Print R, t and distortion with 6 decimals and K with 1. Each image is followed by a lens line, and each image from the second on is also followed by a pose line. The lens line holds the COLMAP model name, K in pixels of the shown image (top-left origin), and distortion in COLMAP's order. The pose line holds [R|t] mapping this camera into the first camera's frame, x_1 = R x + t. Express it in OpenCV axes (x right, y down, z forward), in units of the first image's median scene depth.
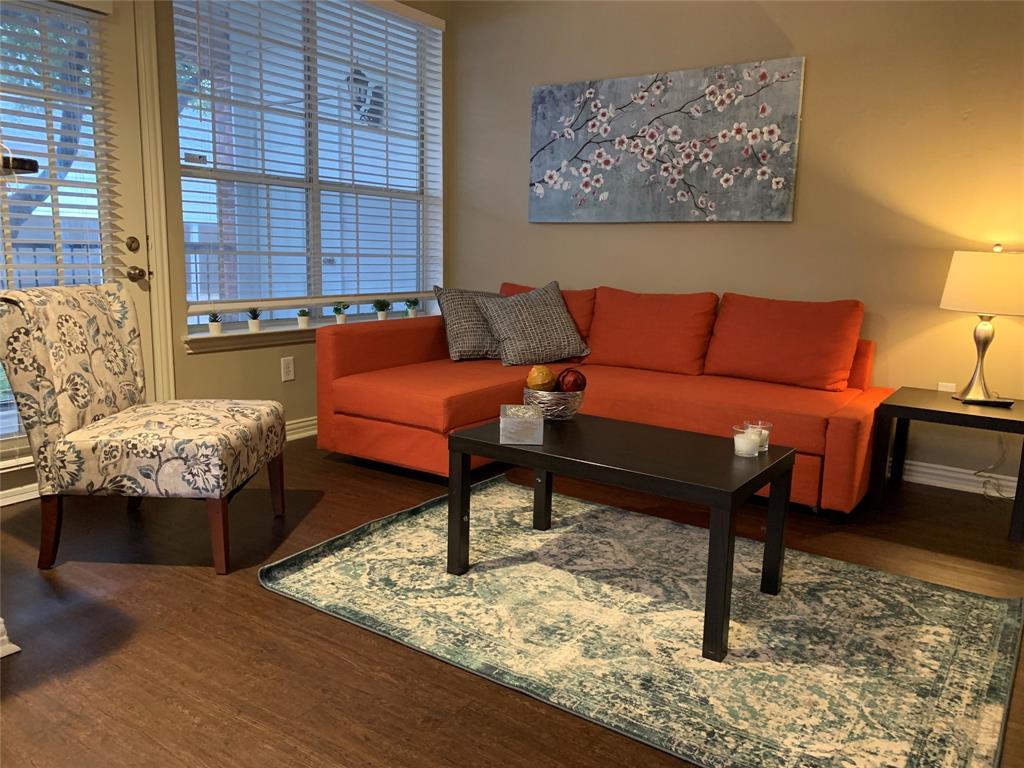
lens RADIAL K [[786.9, 0, 512.0], [0, 786.9, 384.0], [0, 0, 1]] dist [0.071007, -0.111590]
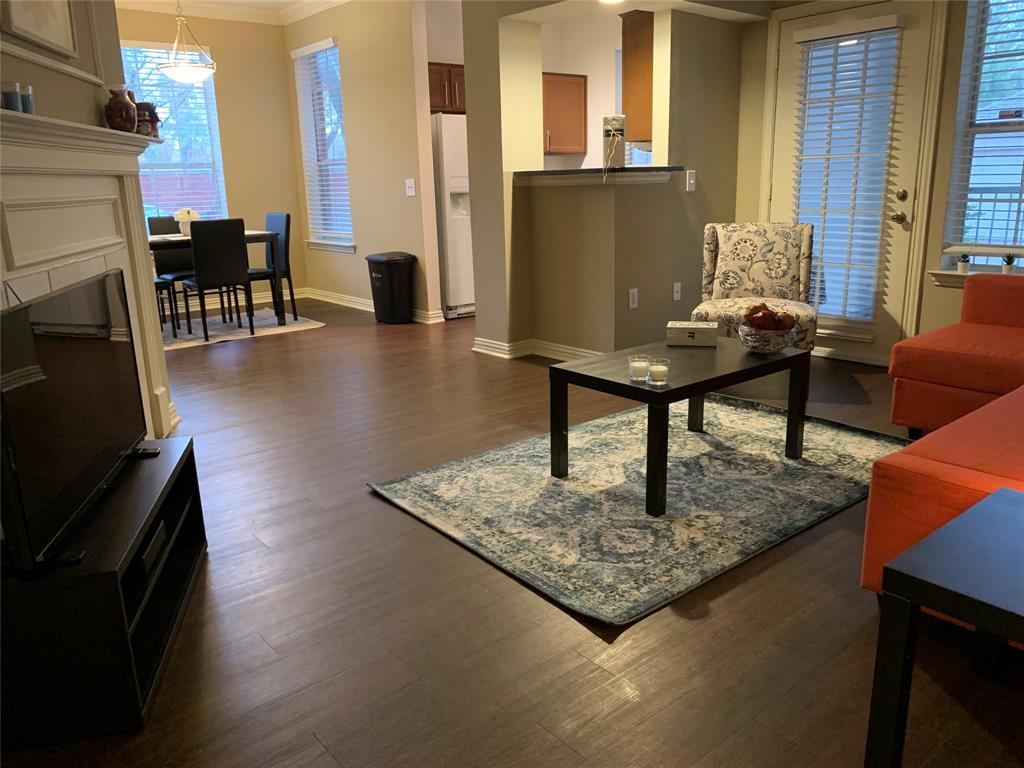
lens RADIAL K [[786.9, 0, 512.0], [0, 786.9, 384.0], [0, 0, 1]] dist [0.071007, -0.111590]
pose [[-0.282299, 0.226831, -0.932124, 1.396746], [-0.144108, 0.950592, 0.274969, -0.199193], [0.948441, 0.211950, -0.235663, 1.028262]]
